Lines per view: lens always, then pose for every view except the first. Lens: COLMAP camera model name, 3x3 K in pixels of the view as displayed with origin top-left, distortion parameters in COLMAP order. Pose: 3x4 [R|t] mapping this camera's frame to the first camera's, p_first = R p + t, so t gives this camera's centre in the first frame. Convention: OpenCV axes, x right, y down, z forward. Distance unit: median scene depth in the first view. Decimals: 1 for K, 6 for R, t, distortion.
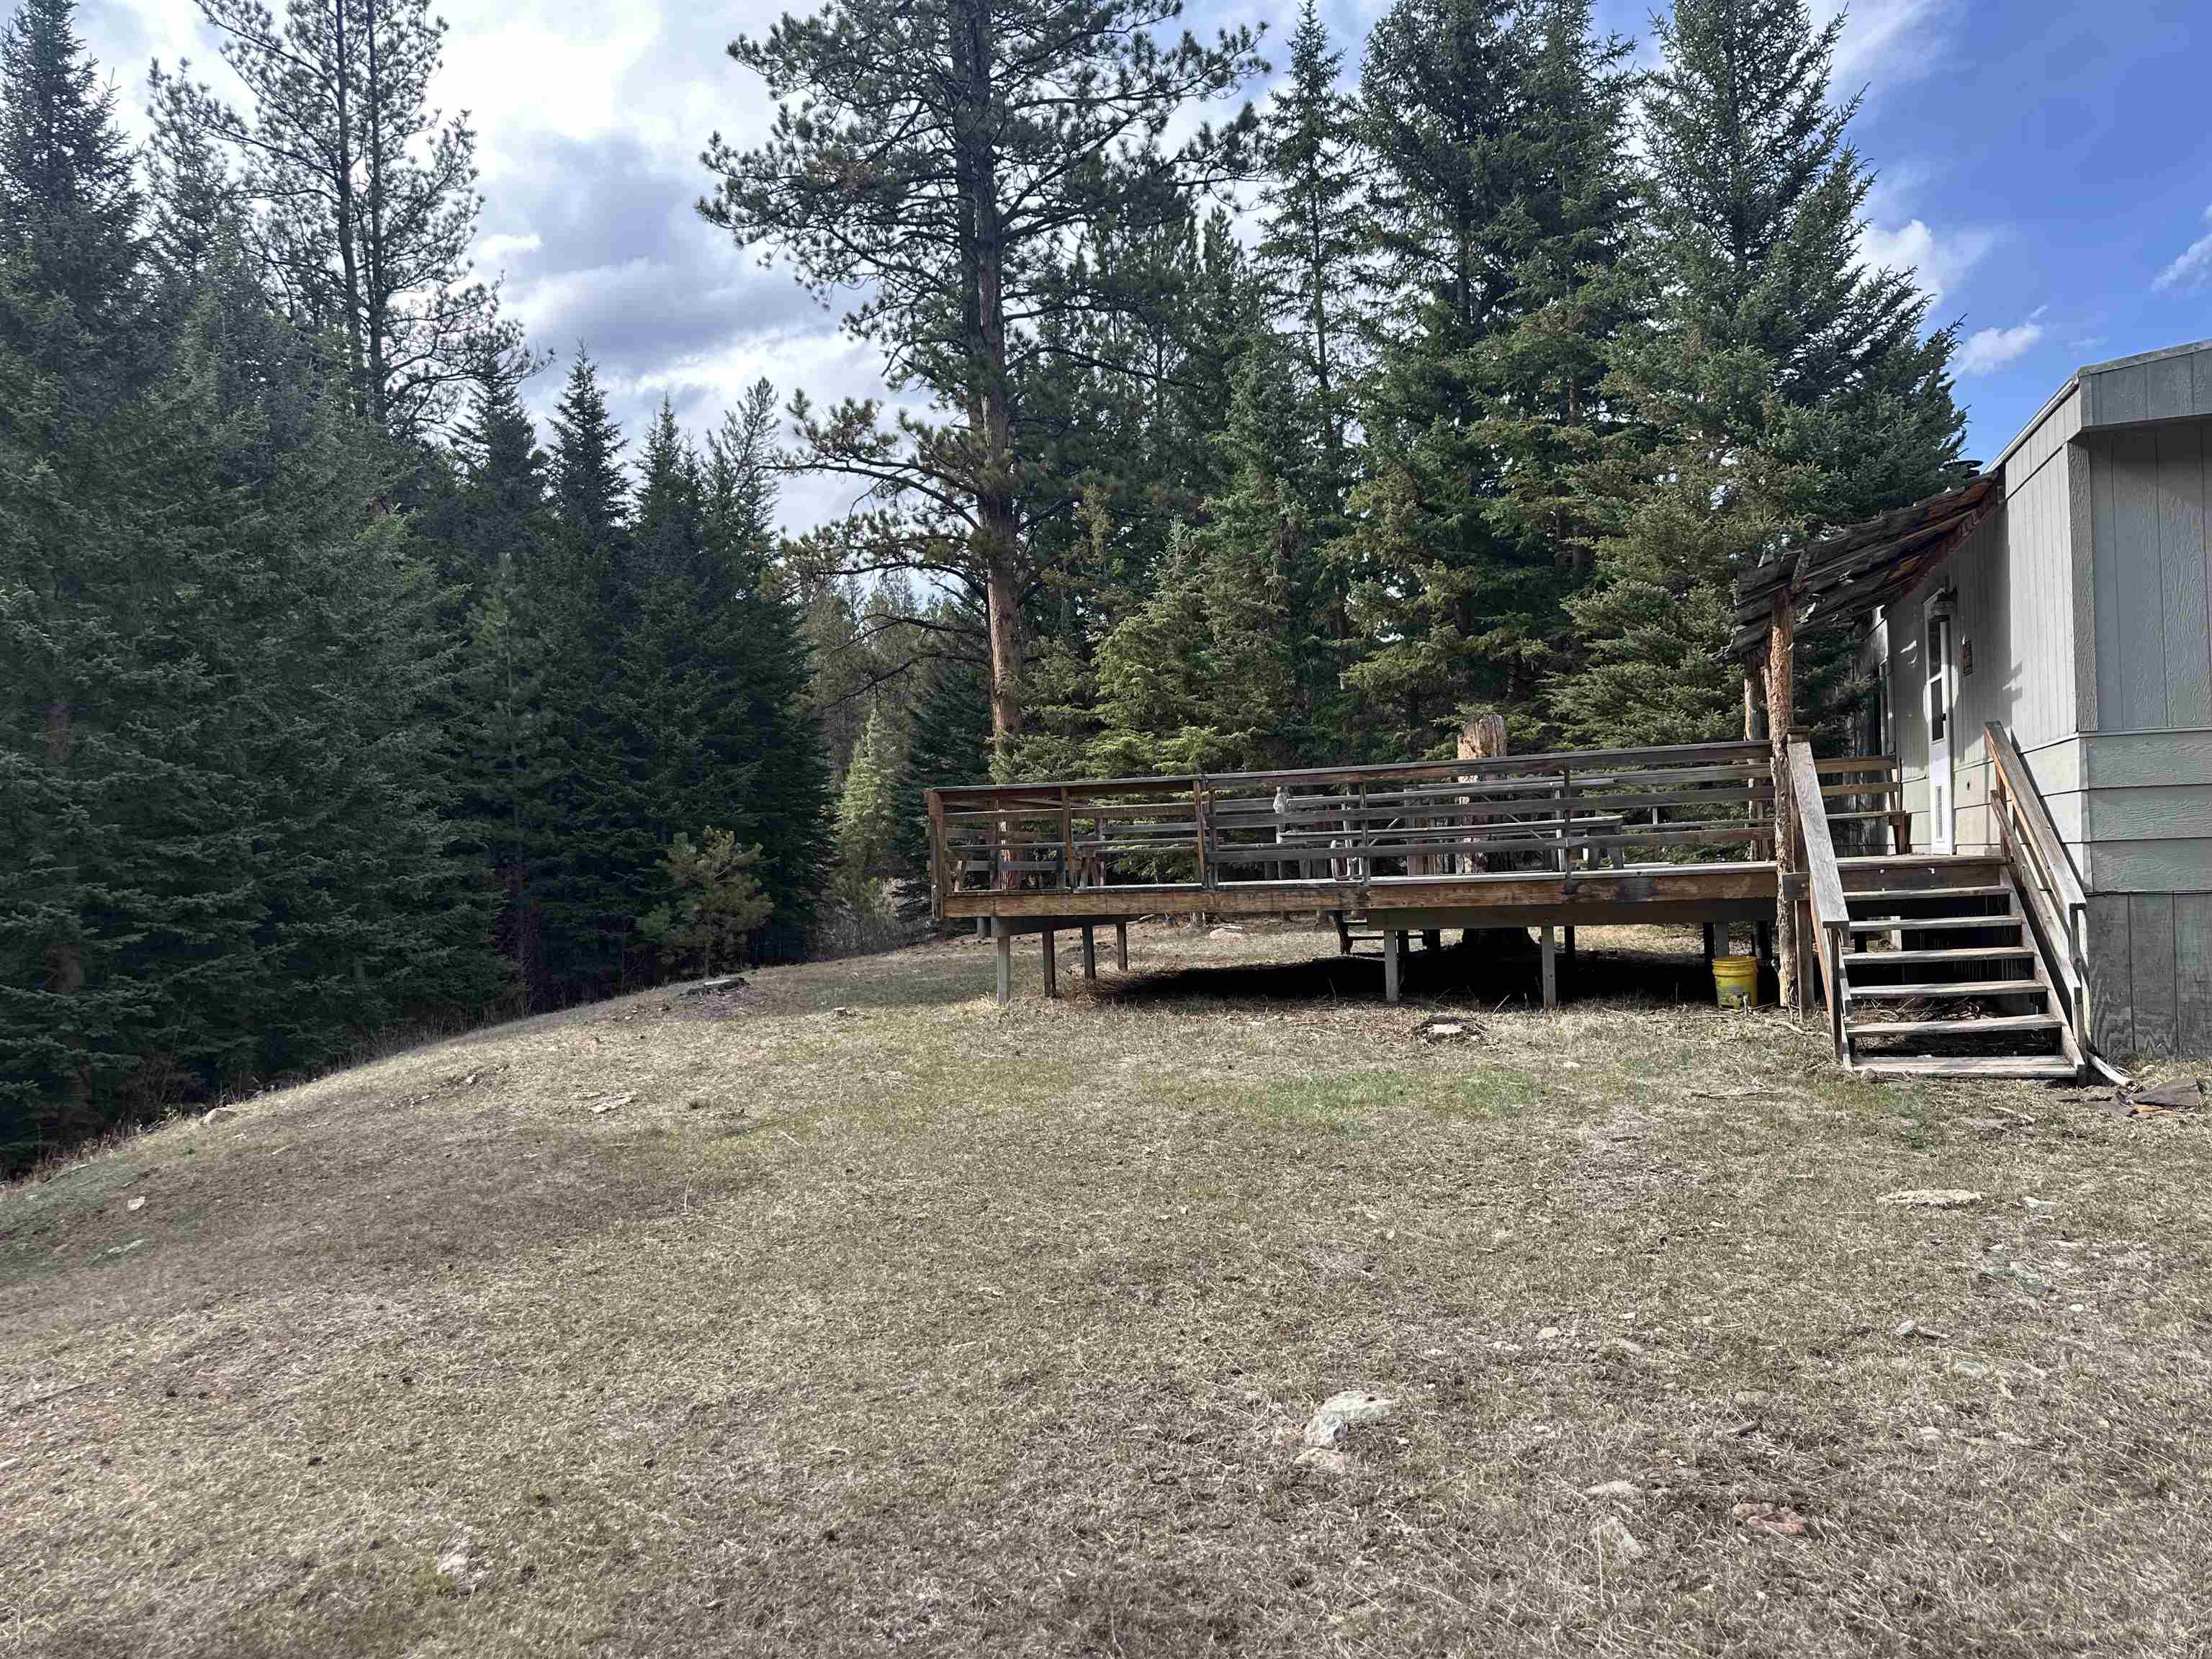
lens RADIAL K [[1561.0, 0, 1169.6], [0, 1561.0, 904.5], [0, 0, 1]] dist [0.016480, -0.037556]
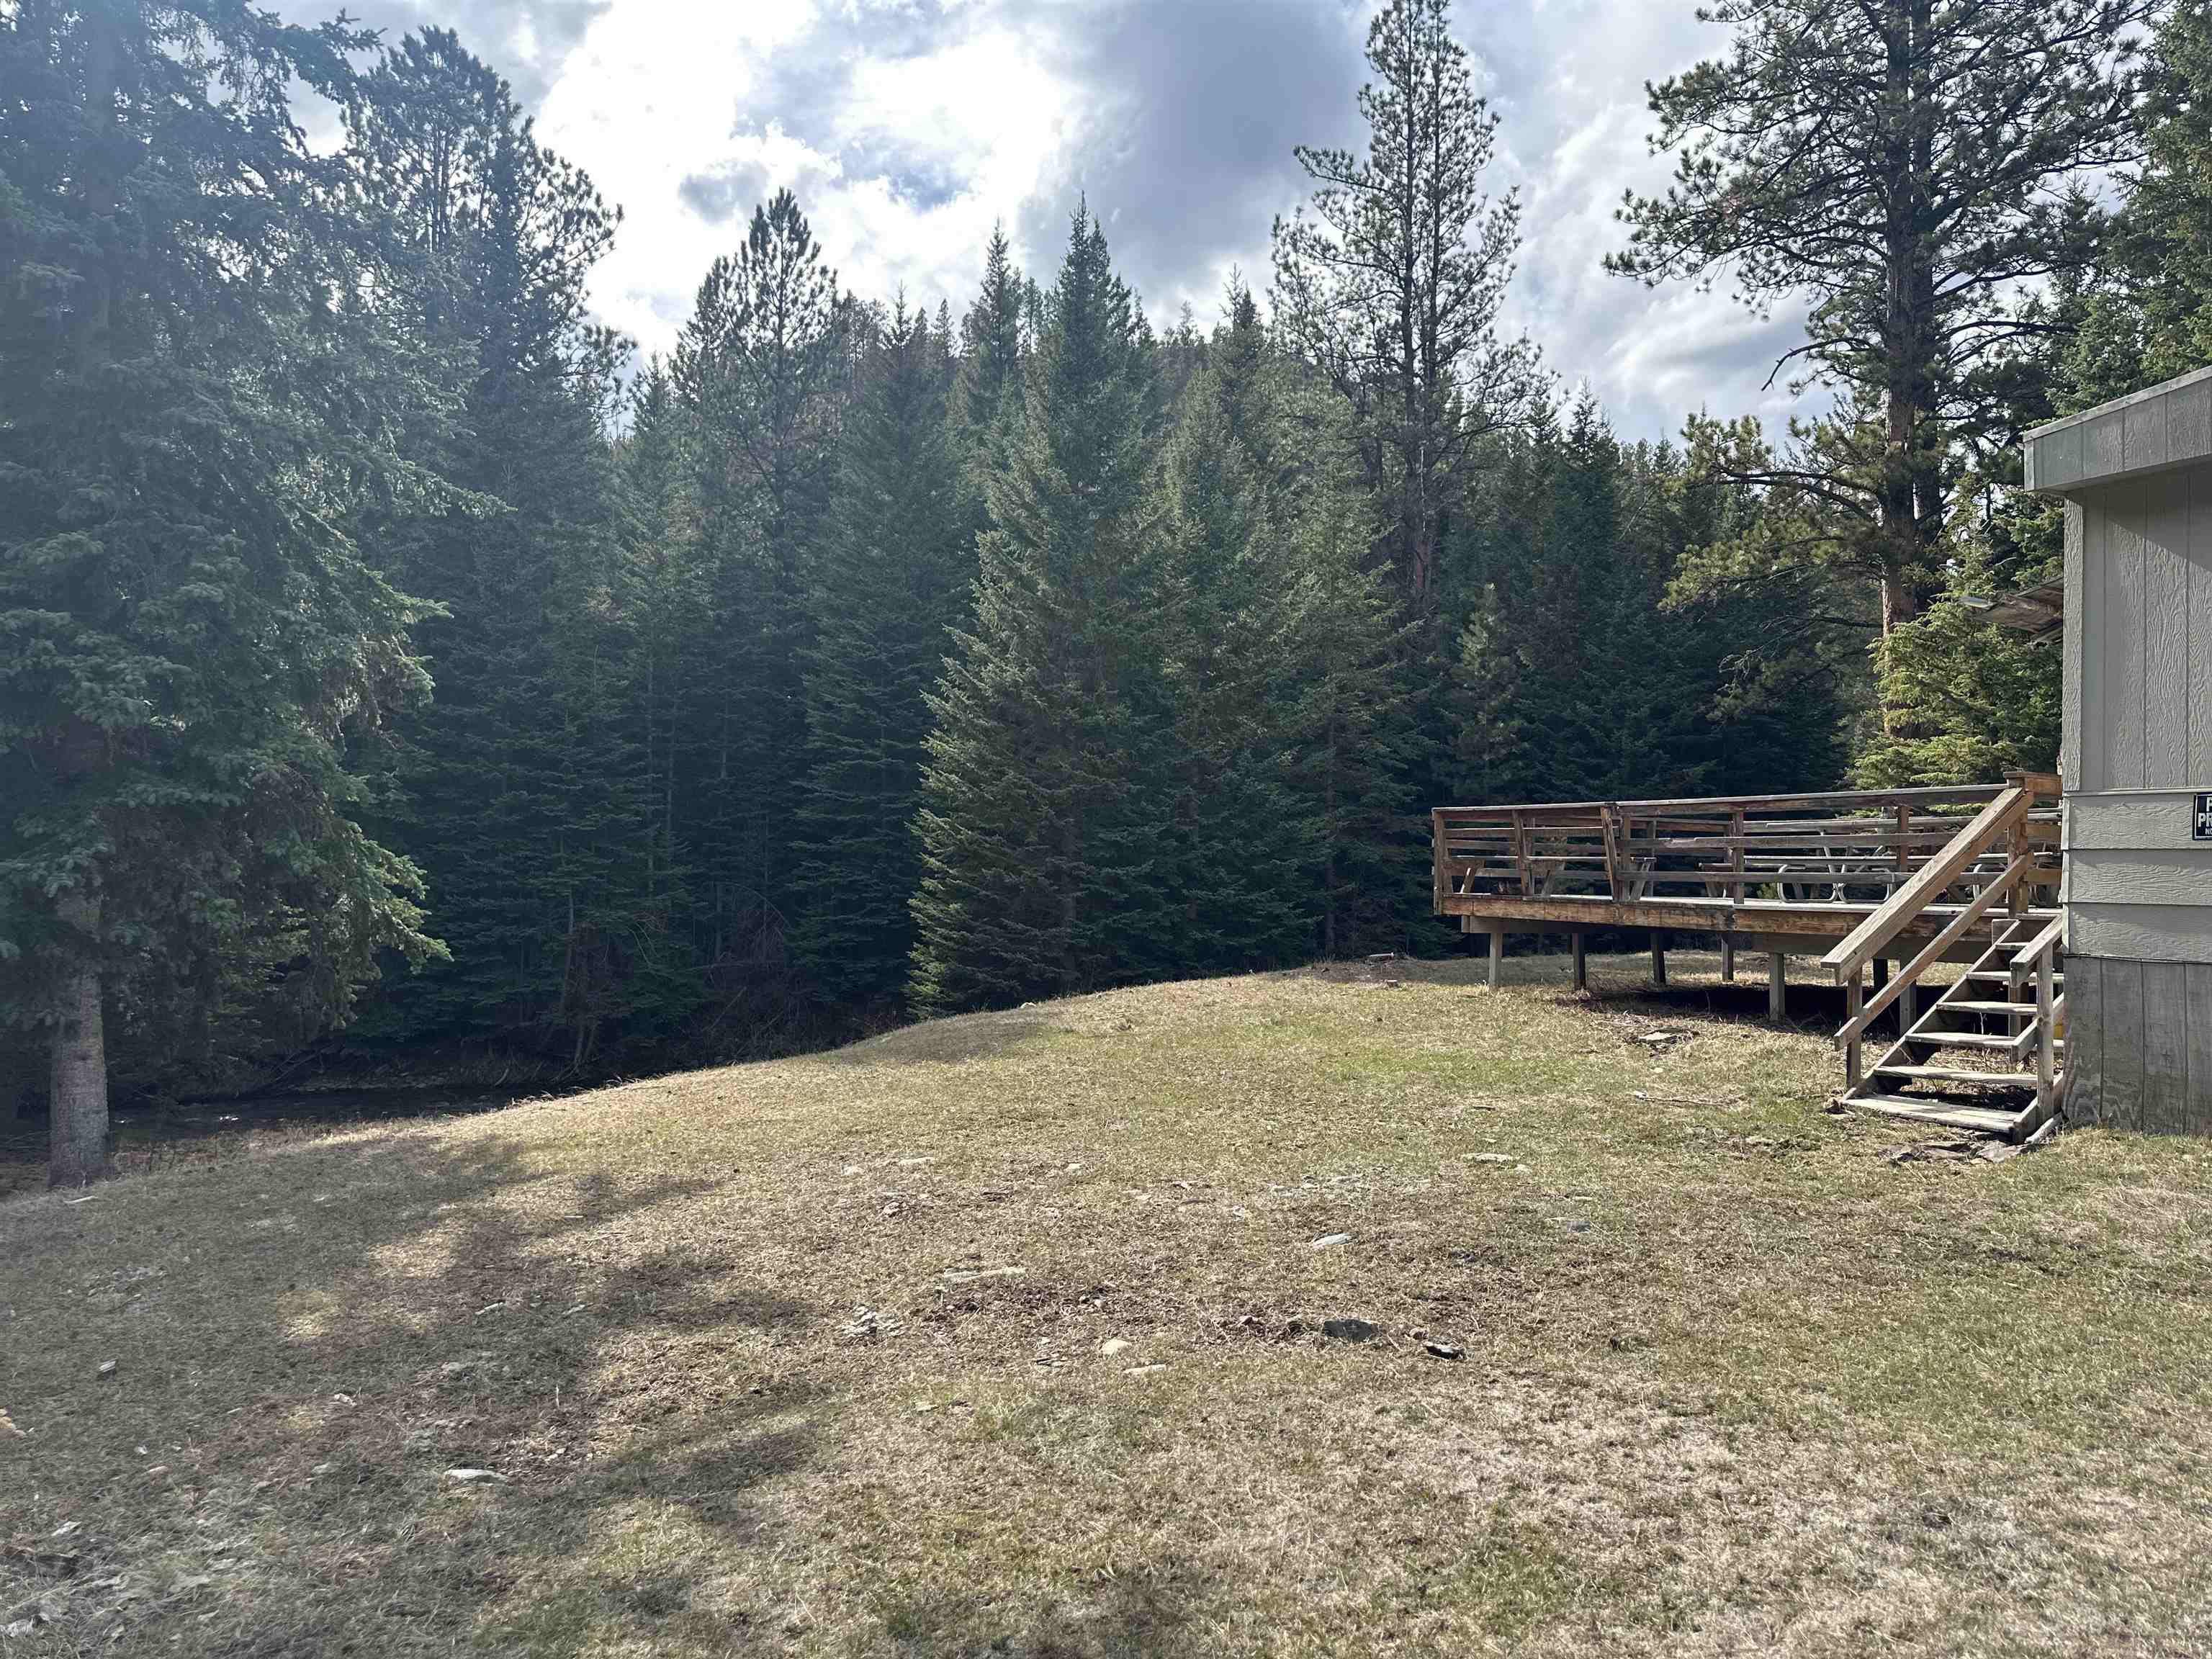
lens RADIAL K [[1583.0, 0, 1093.4], [0, 1583.0, 860.9], [0, 0, 1]] dist [0.084941, -0.125185]
pose [[0.710233, 0.040516, -0.702800, 0.244502], [-0.053149, 0.998579, 0.003856, -0.010663], [0.701957, 0.034614, 0.711377, -0.040921]]
